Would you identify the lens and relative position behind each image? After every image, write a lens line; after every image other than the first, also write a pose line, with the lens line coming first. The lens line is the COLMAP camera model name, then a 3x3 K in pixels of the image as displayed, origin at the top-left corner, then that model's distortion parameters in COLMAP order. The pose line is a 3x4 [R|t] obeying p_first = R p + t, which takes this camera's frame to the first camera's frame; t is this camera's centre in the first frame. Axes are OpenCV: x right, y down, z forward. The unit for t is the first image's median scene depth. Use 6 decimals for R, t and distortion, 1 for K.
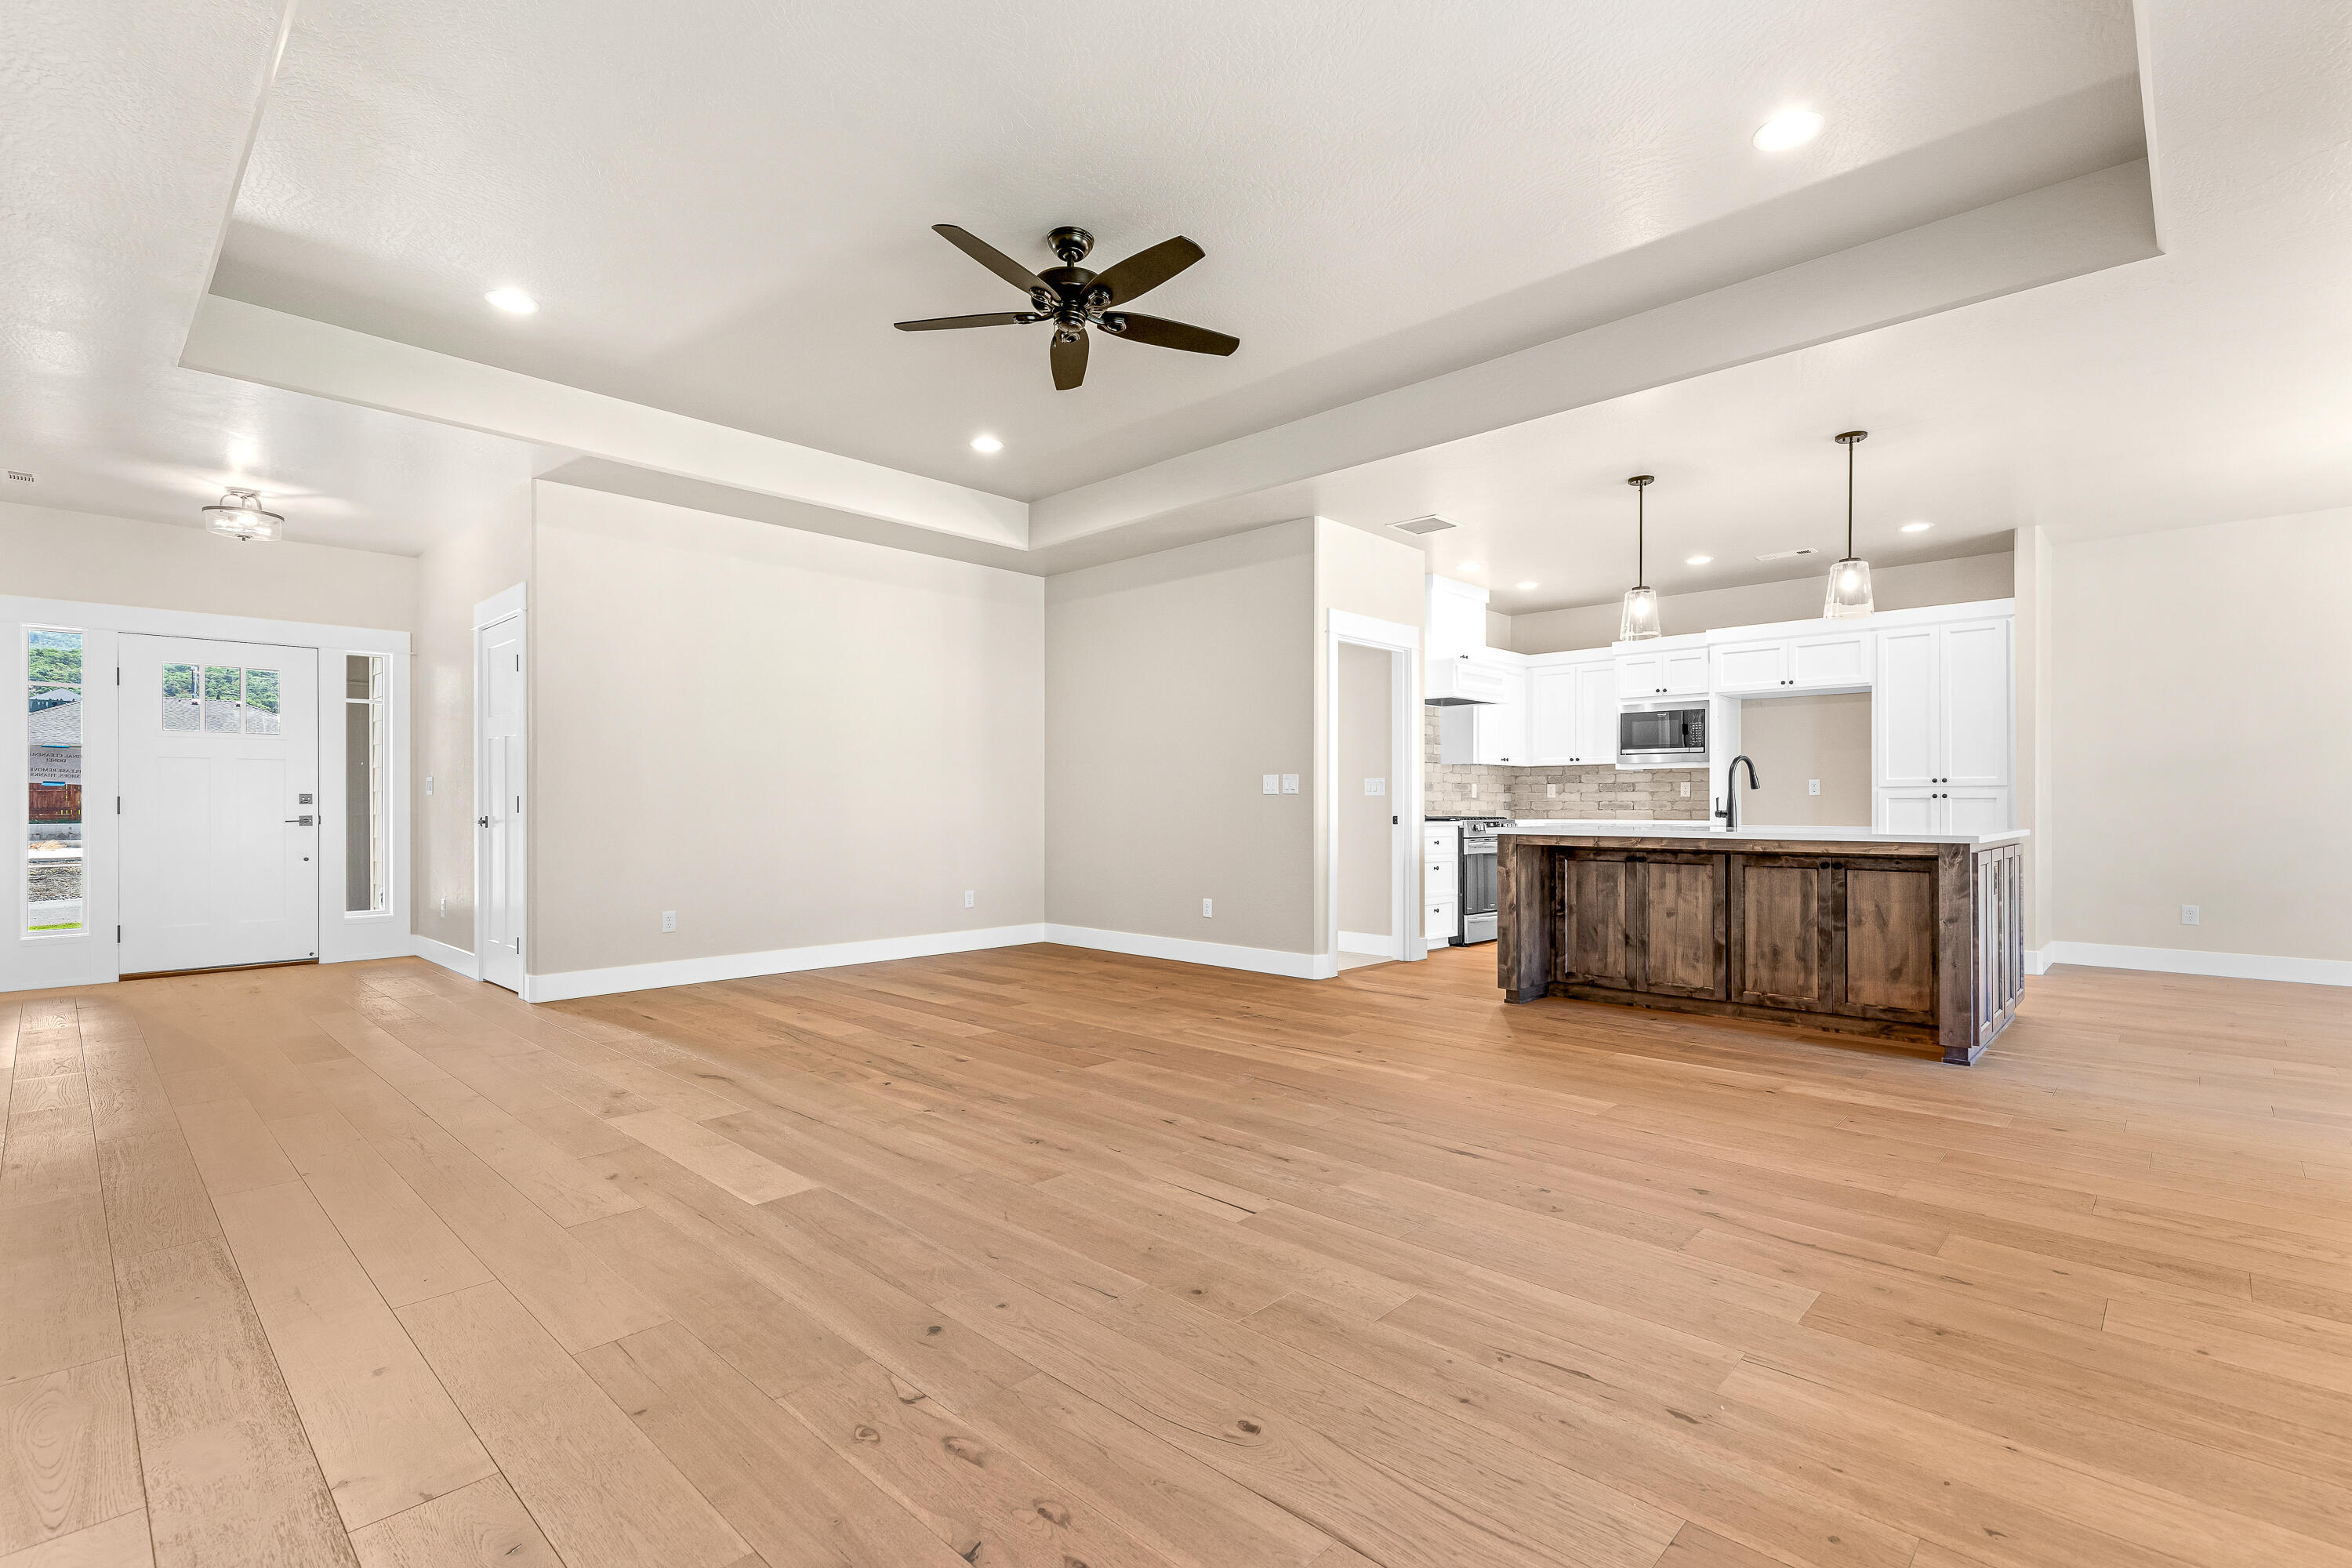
lens RADIAL K [[1158.1, 0, 1092.1], [0, 1158.1, 794.0], [0, 0, 1]] dist [0.016367, 0.000125]
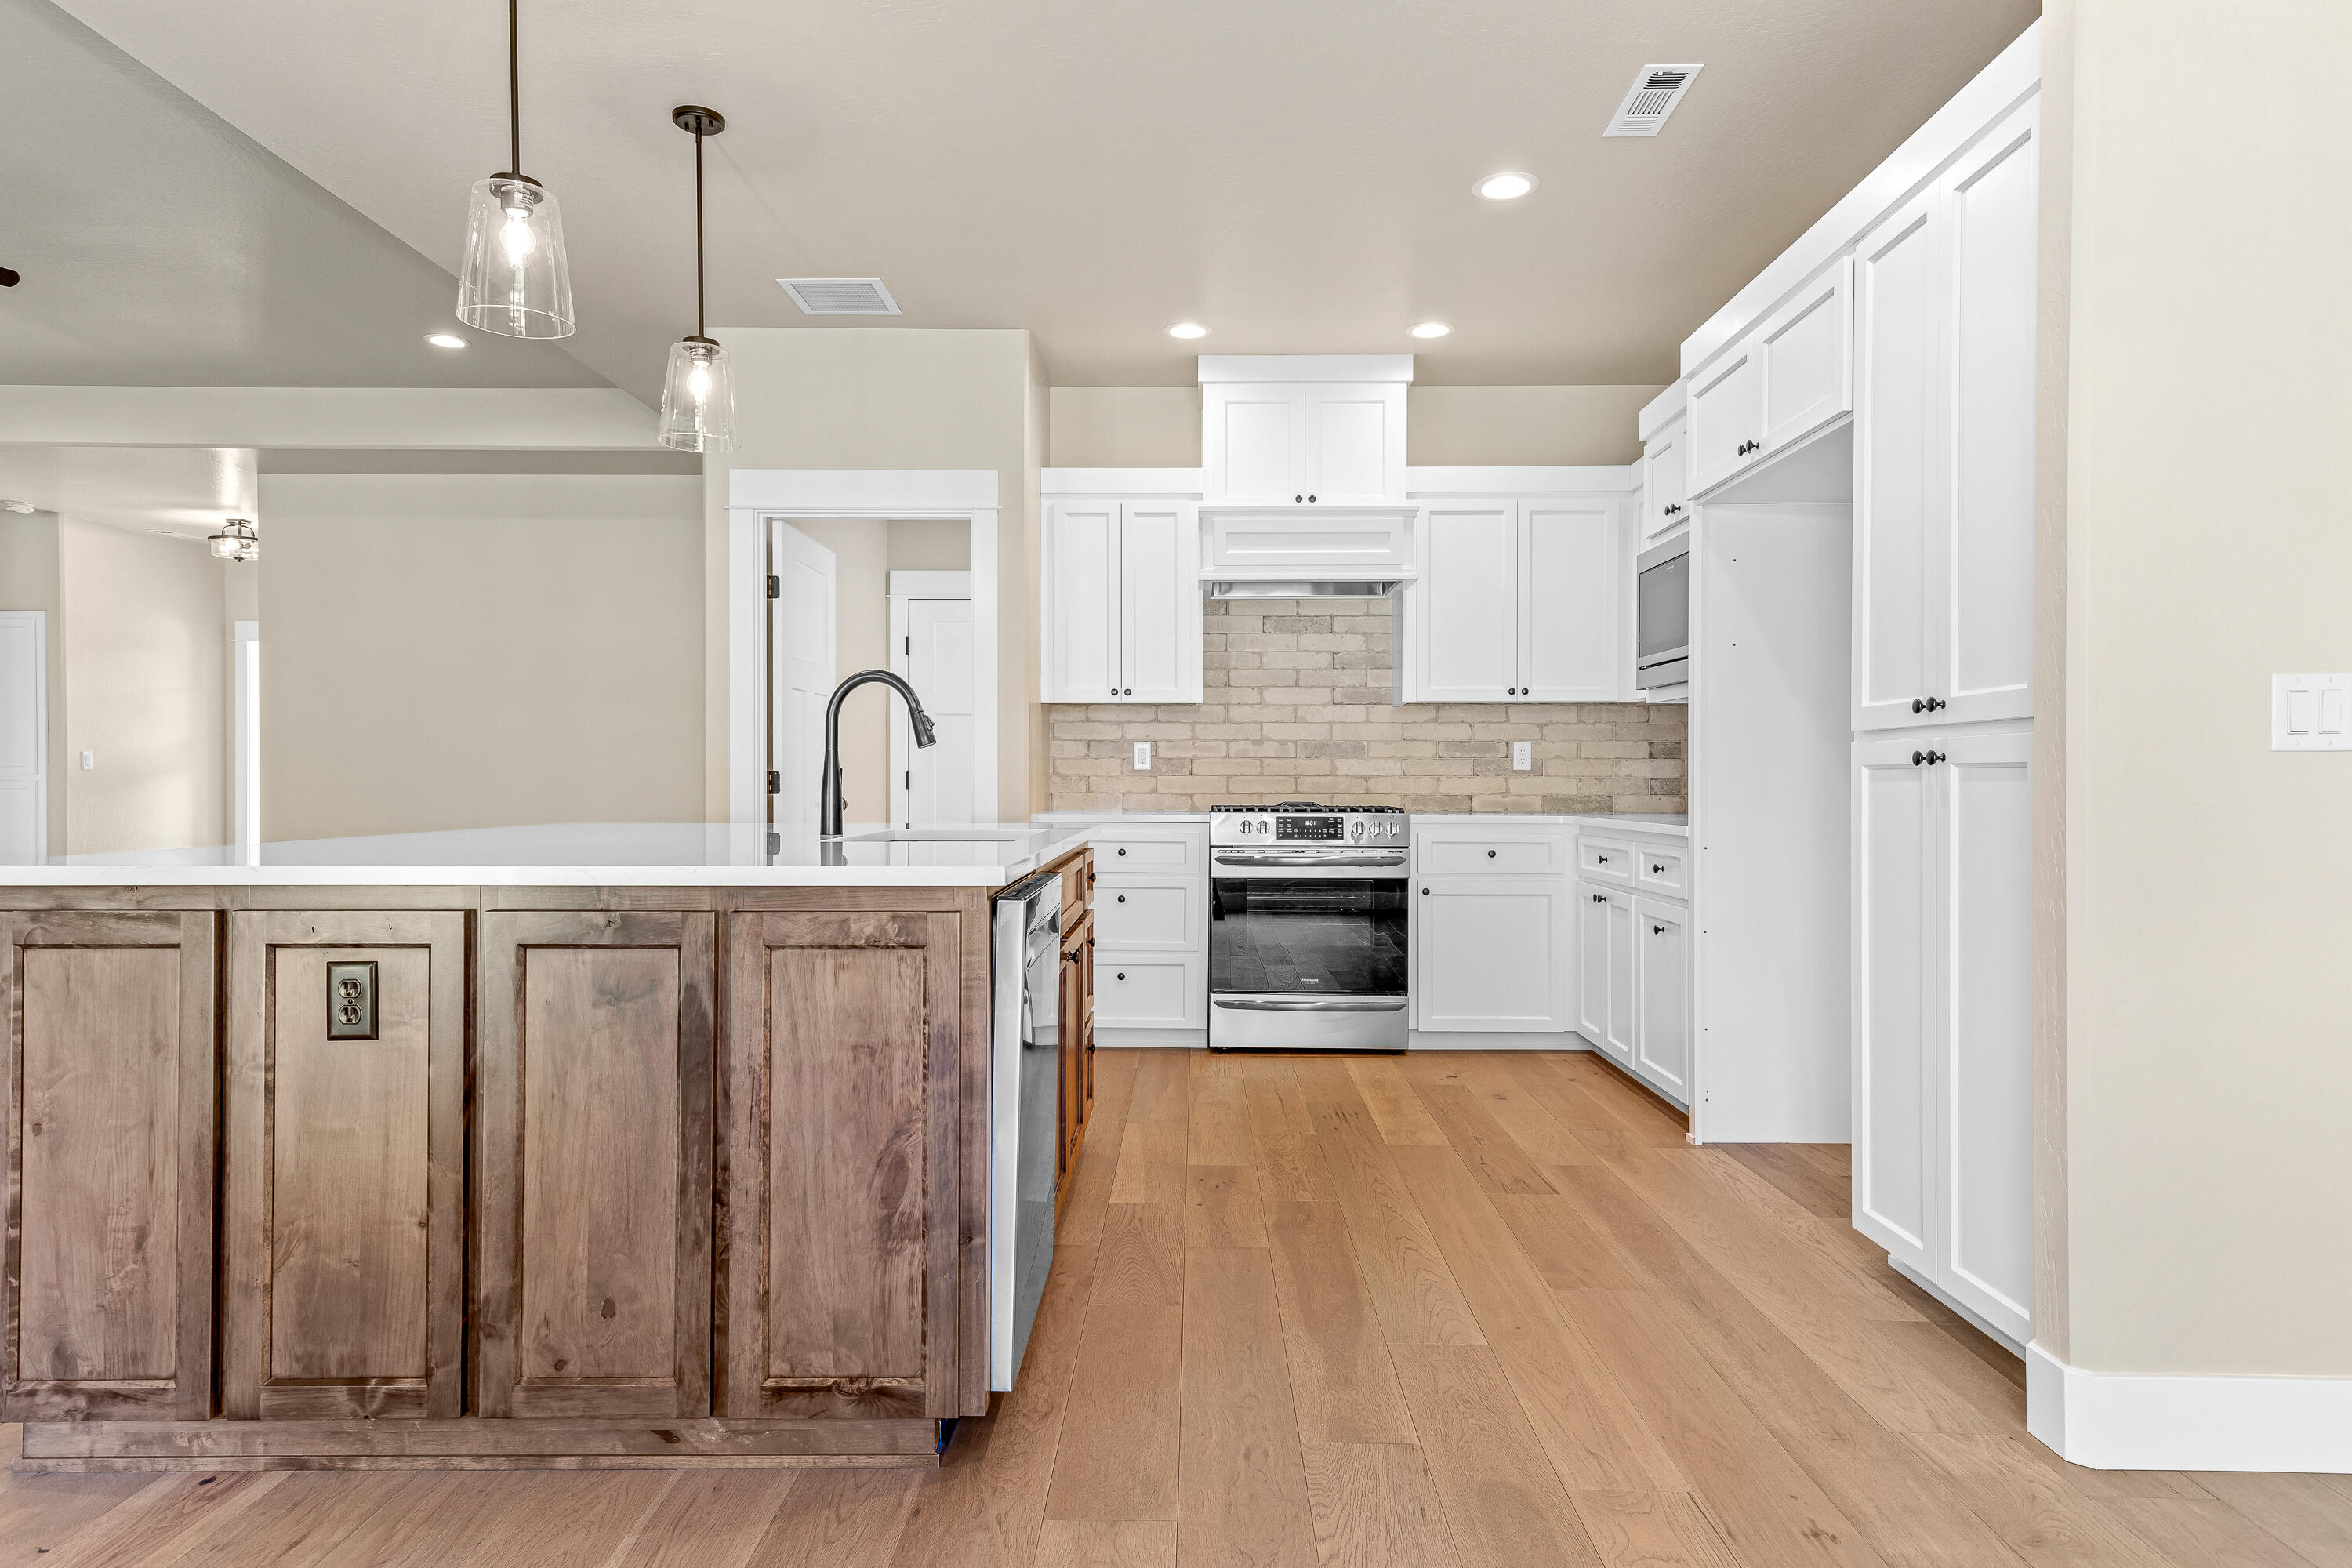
lens RADIAL K [[1388.2, 0, 1146.9], [0, 1388.2, 800.6], [0, 0, 1]] dist [0.024675, -0.000234]
pose [[0.670998, 0.010030, -0.741392, 0.773944], [-0.004576, 0.999945, 0.009387, 0.013409], [0.741445, -0.002907, 0.671007, 0.551934]]
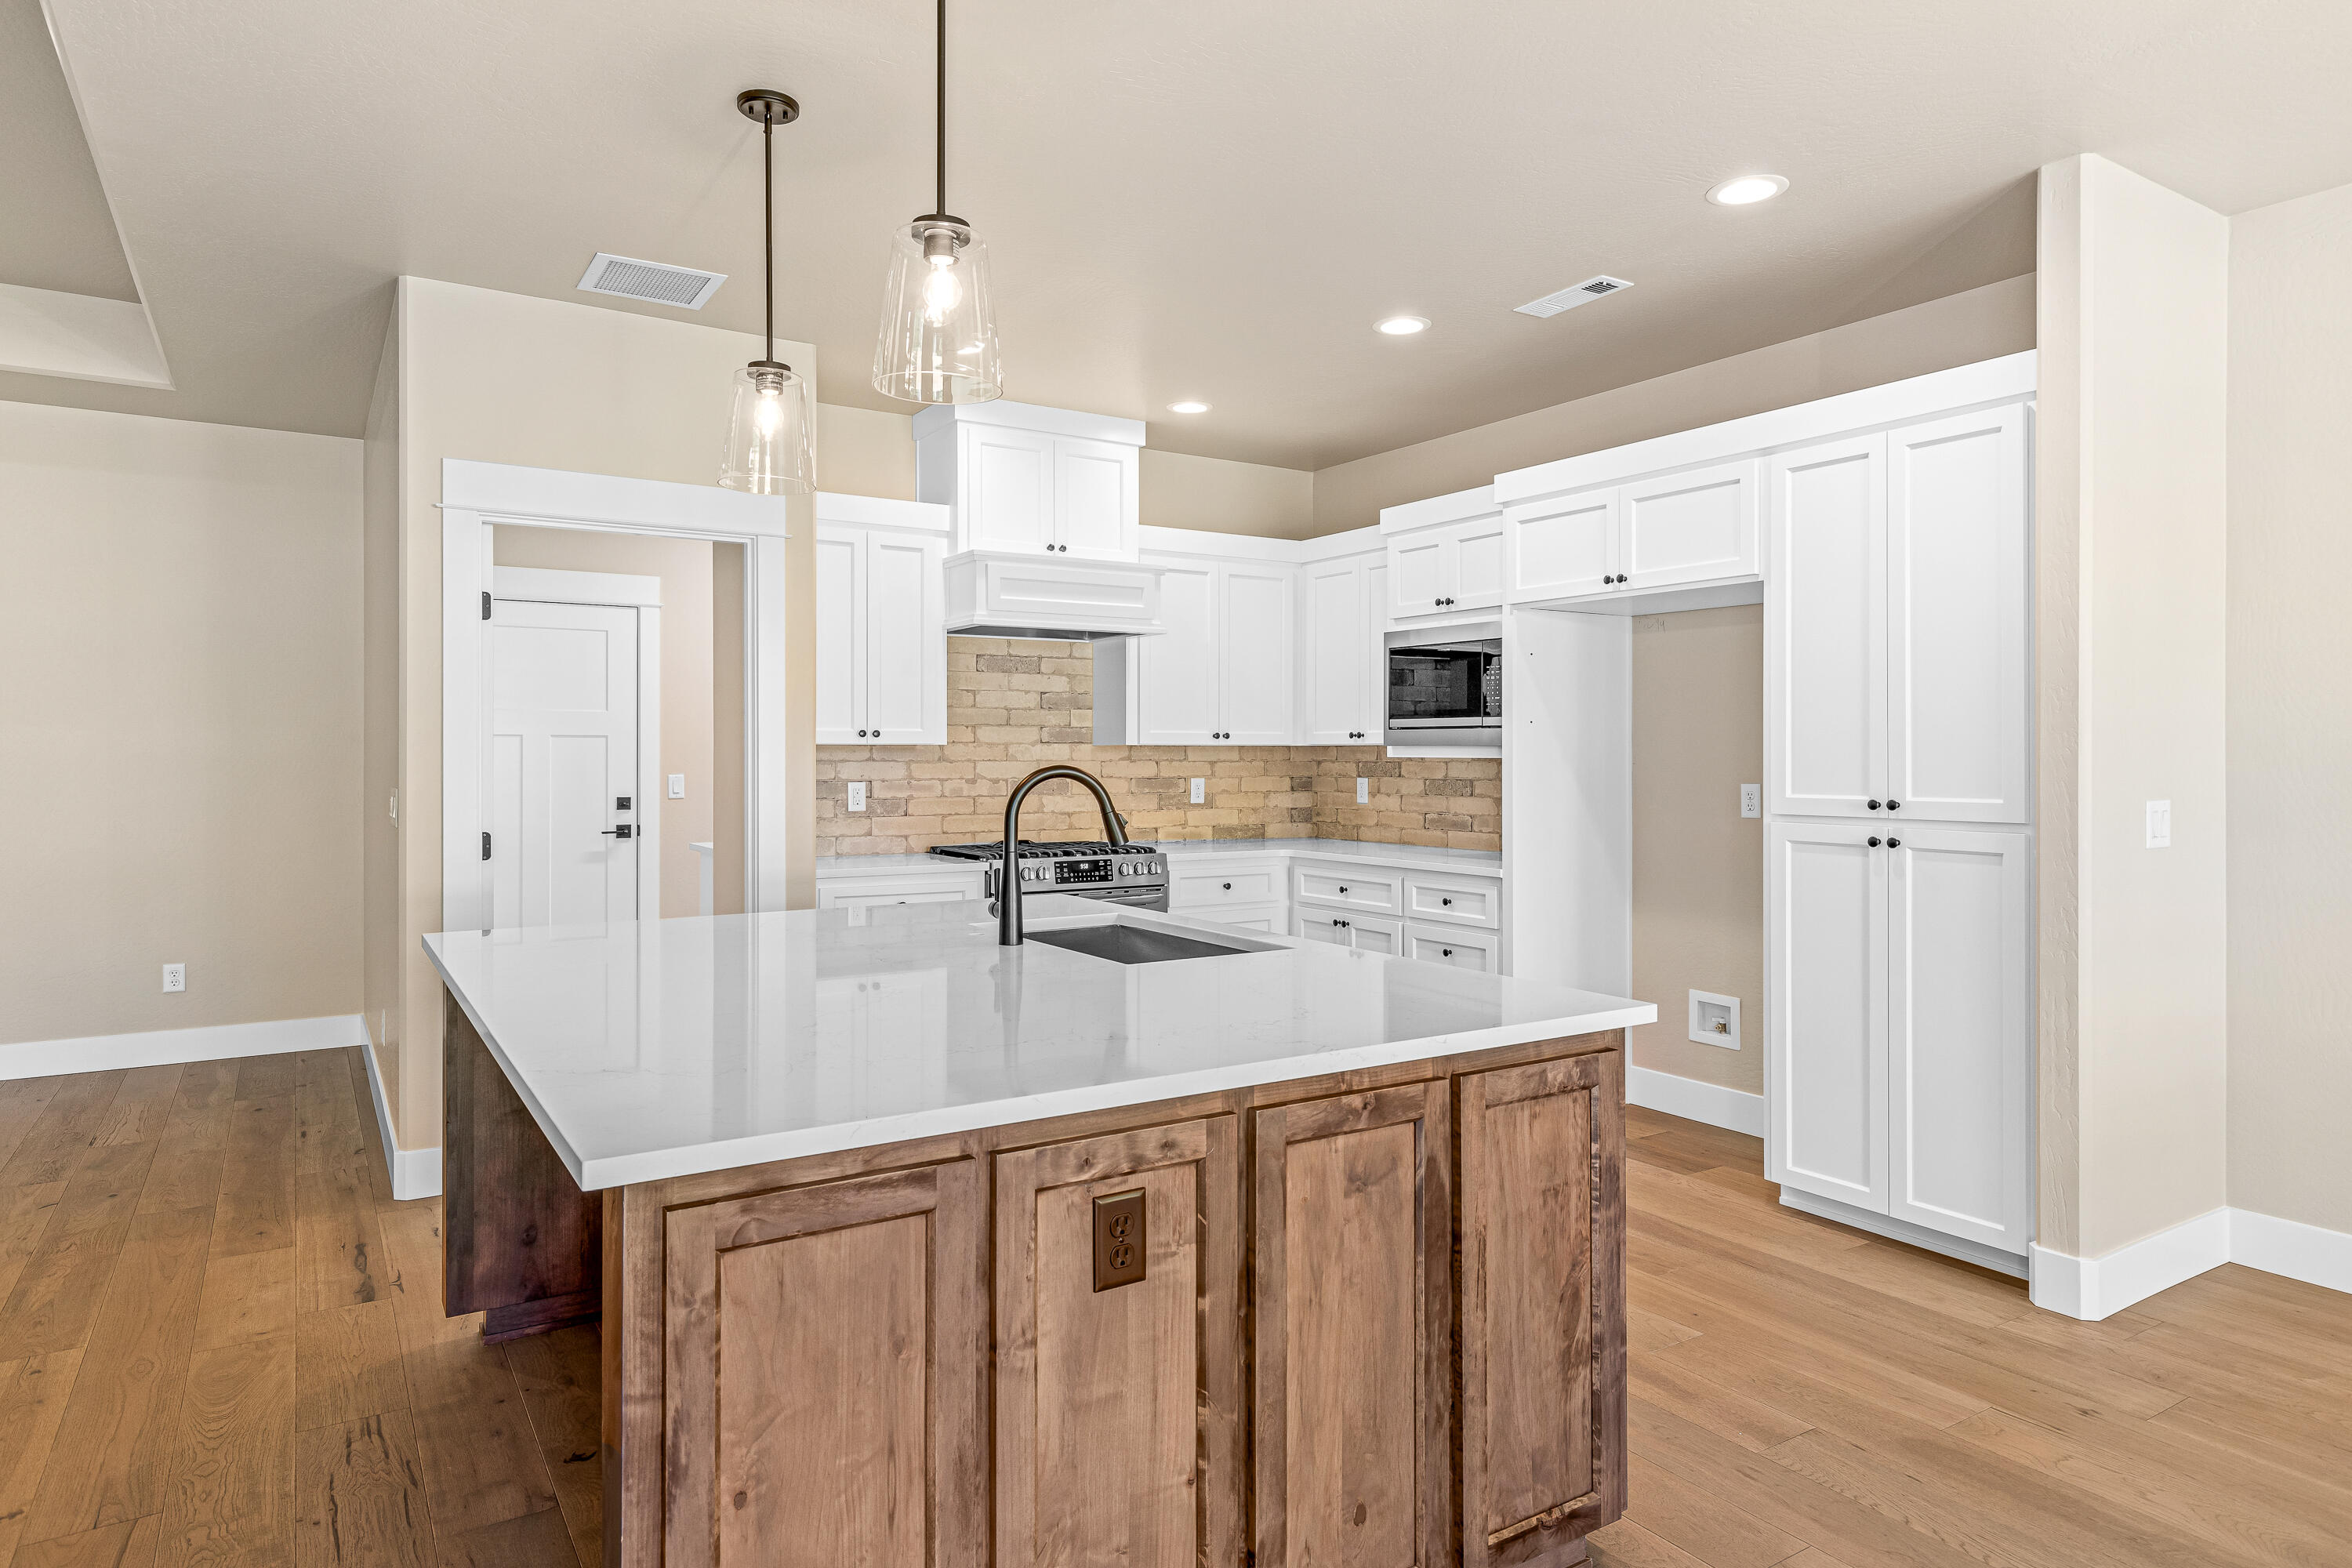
lens RADIAL K [[1412.2, 0, 1015.2], [0, 1412.2, 760.6], [0, 0, 1]] dist [0.012882, -0.006257]
pose [[0.966978, -0.000103, -0.254861, 0.484082], [0.002972, 0.999936, 0.010873, -0.028877], [0.254844, -0.011271, 0.966916, 0.377301]]
